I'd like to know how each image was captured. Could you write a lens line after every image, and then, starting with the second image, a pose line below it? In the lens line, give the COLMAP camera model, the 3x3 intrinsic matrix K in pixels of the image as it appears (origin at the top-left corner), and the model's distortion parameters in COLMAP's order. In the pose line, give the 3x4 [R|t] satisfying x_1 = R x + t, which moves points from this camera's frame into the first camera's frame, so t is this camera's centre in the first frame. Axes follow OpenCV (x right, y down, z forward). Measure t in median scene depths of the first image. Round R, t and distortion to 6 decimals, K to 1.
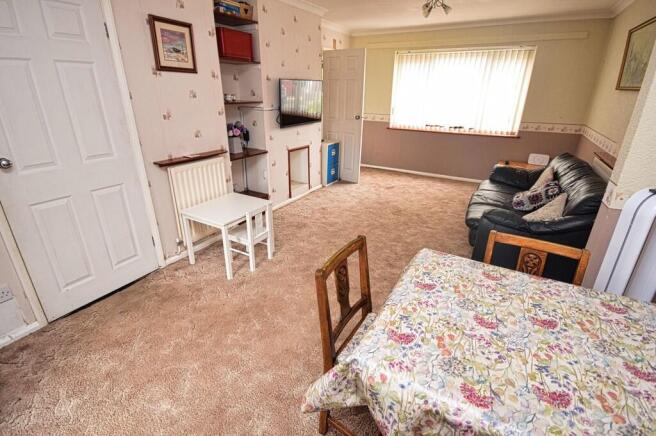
lens RADIAL K [[311.7, 0, 328.0], [0, 311.7, 218.0], [0, 0, 1]] dist [-0.002179, -0.001452]
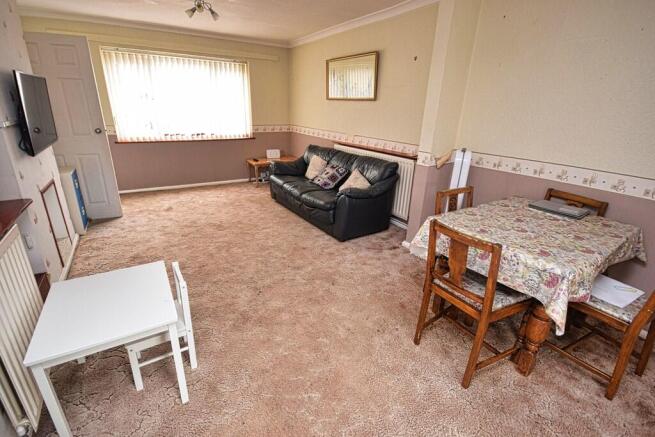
lens RADIAL K [[297.6, 0, 327.5], [0, 297.6, 218.5], [0, 0, 1]] dist [0.001099, -0.000179]
pose [[0.467867, -0.311732, 0.826997, -0.332296], [0.316557, 0.932756, 0.172507, -0.088785], [-0.825162, 0.181081, 0.535087, 0.237518]]
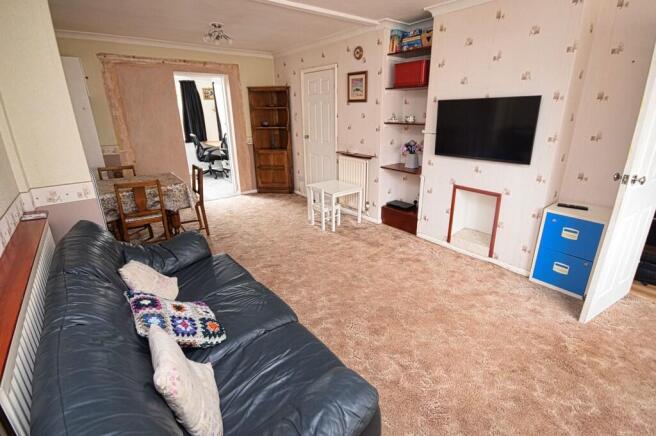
lens RADIAL K [[311.7, 0, 328.0], [0, 311.7, 218.0], [0, 0, 1]] dist [-0.002179, -0.001452]
pose [[-0.395717, 0.297297, -0.868920, 0.687913], [-0.340975, 0.830960, 0.439593, -0.366349], [0.852728, 0.470235, -0.227454, 0.886811]]
